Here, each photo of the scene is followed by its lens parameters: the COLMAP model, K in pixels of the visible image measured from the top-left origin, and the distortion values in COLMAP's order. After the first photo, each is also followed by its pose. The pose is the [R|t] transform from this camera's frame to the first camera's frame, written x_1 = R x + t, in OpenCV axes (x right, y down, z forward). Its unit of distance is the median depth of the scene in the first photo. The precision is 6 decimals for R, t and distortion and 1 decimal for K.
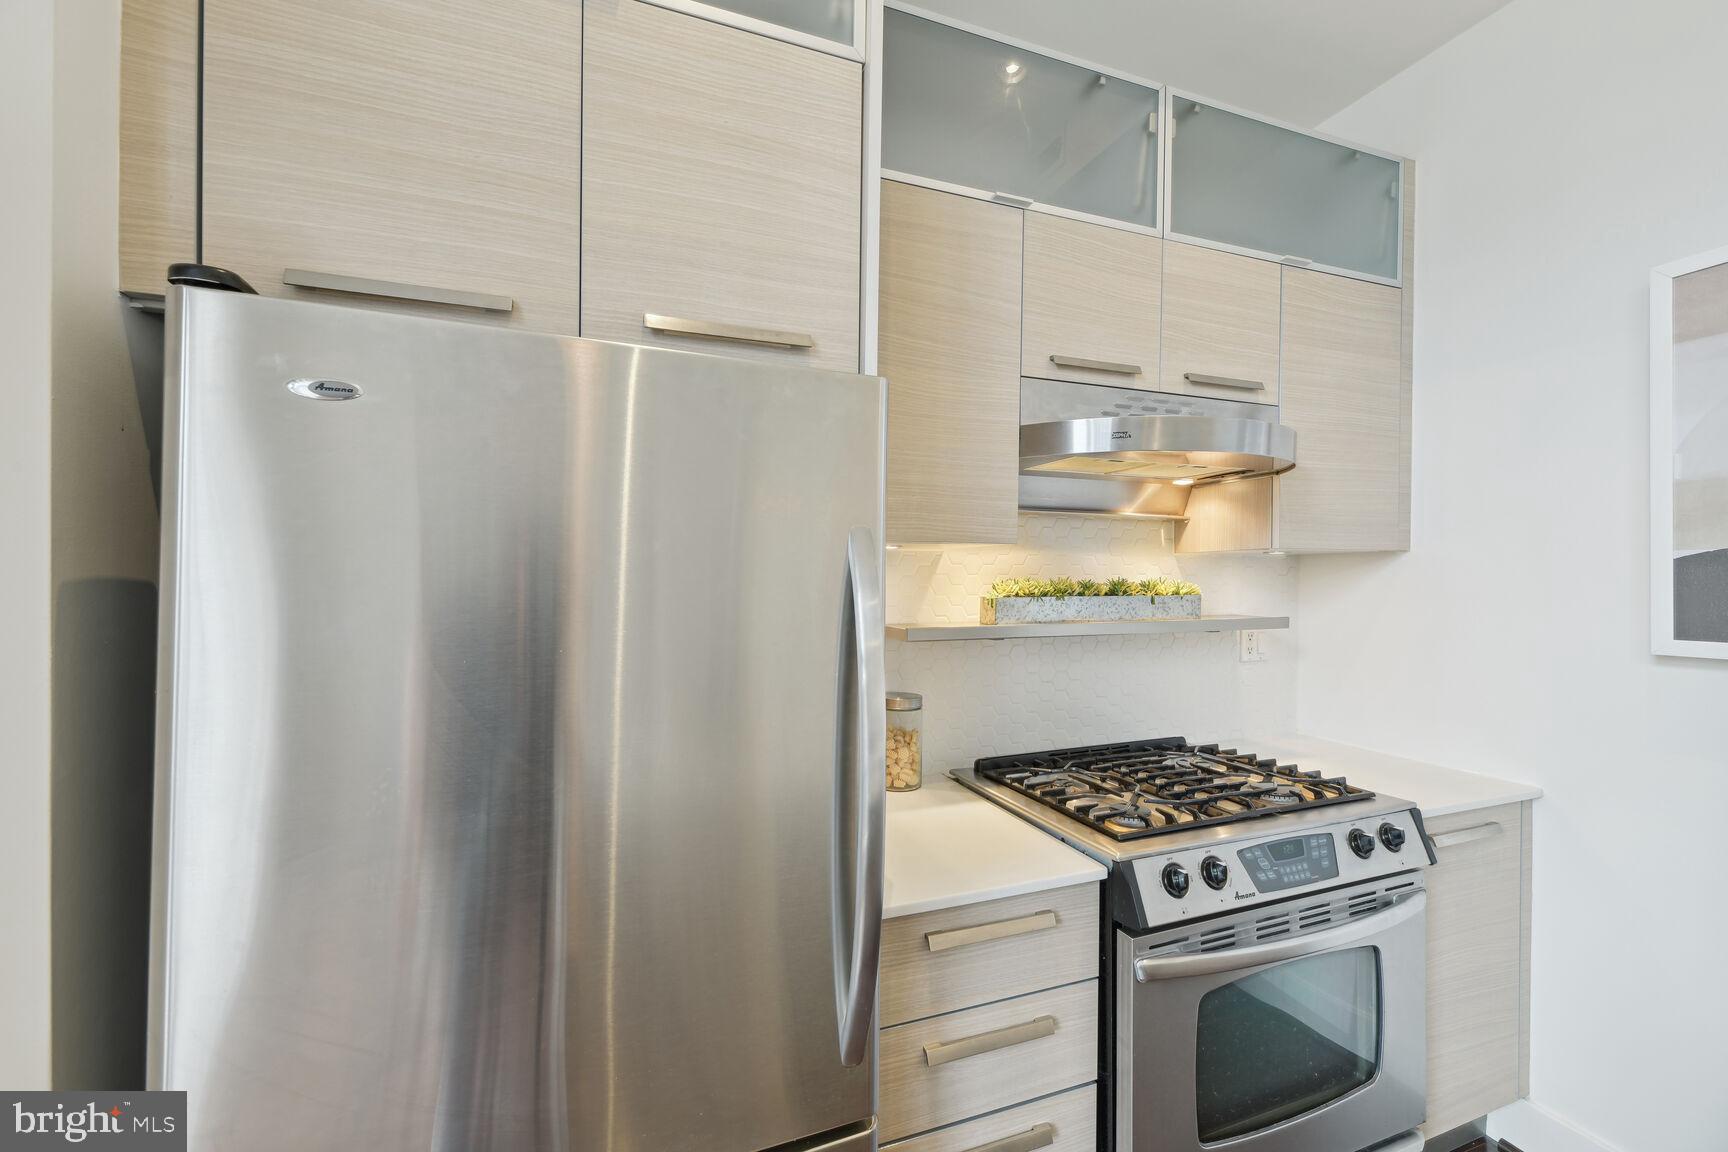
lens RADIAL K [[700.7, 0, 863.0], [0, 700.7, 578.6], [0, 0, 1]] dist [0.000595, -0.000035]
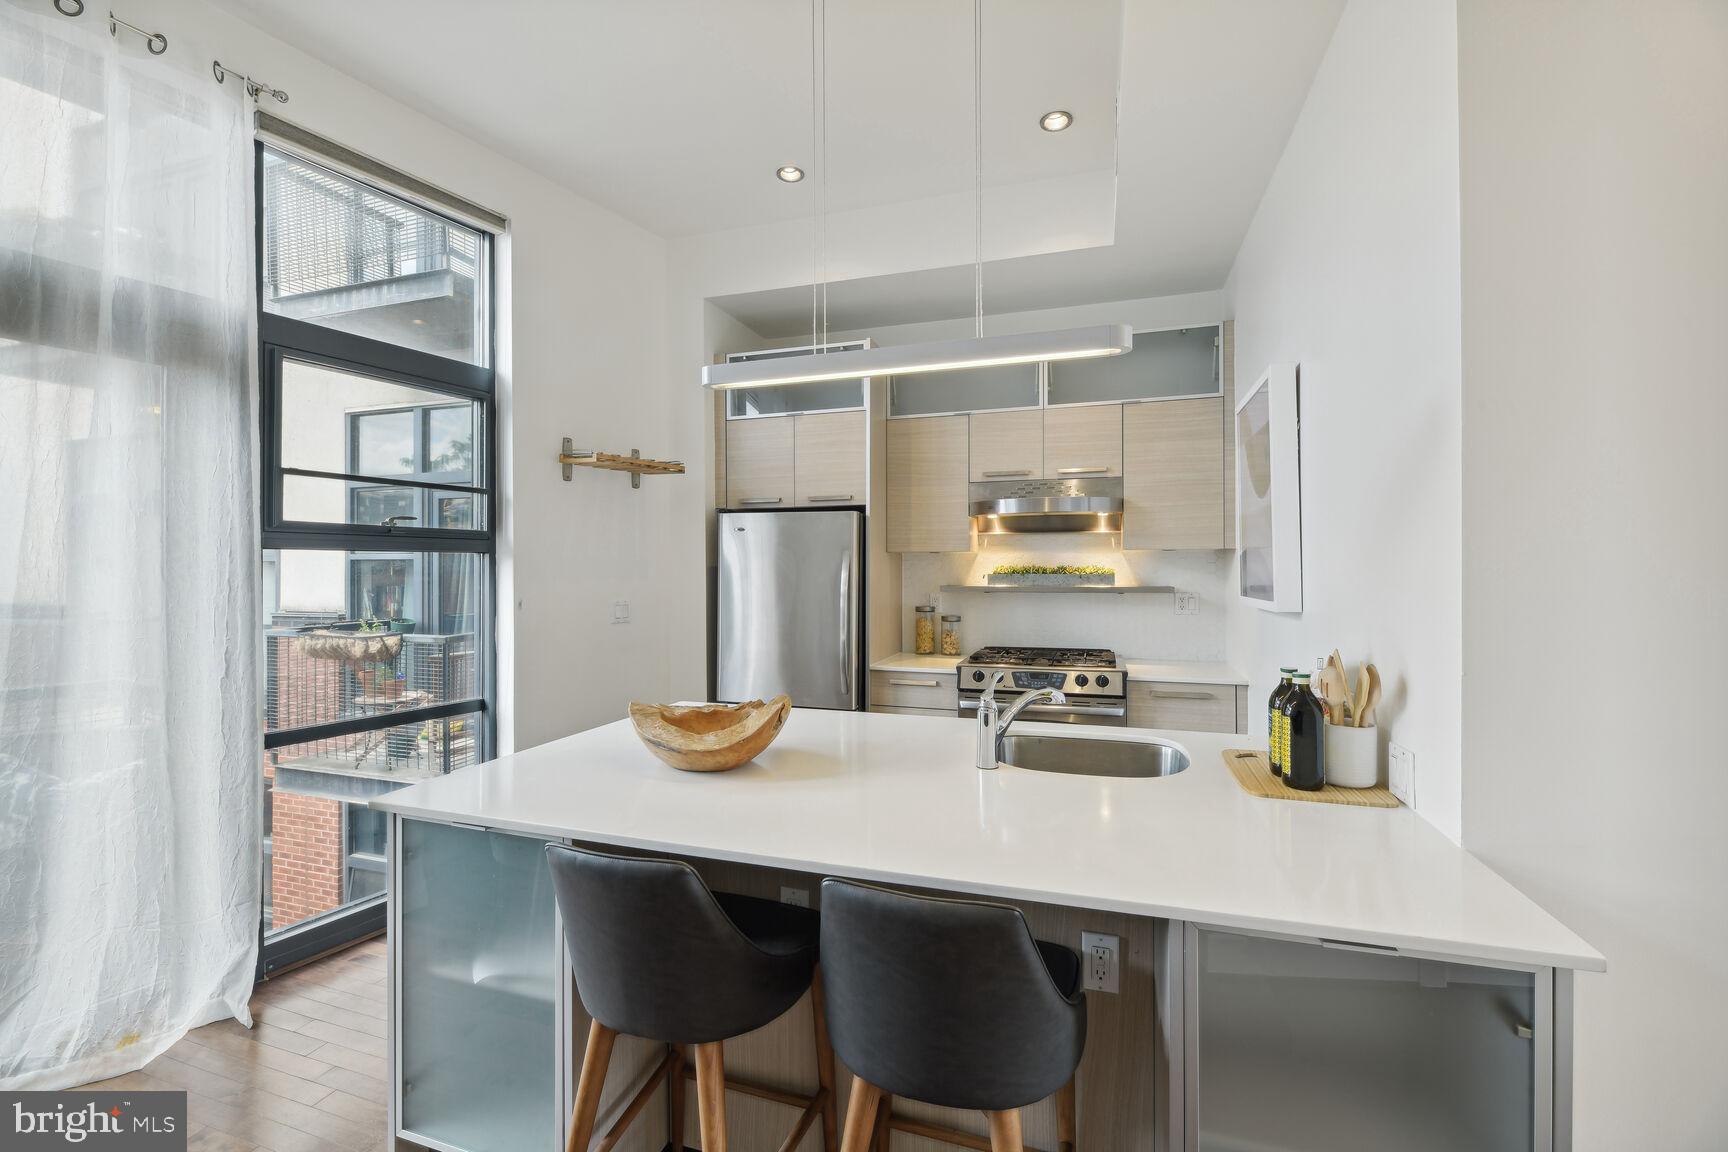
lens RADIAL K [[703.6, 0, 871.6], [0, 703.6, 568.7], [0, 0, 1]] dist [0.000412, -0.000263]
pose [[0.787337, 0.001721, -0.616520, 1.299225], [0.002199, 0.999982, 0.005601, -0.002542], [0.616519, -0.005766, 0.787319, -1.011500]]
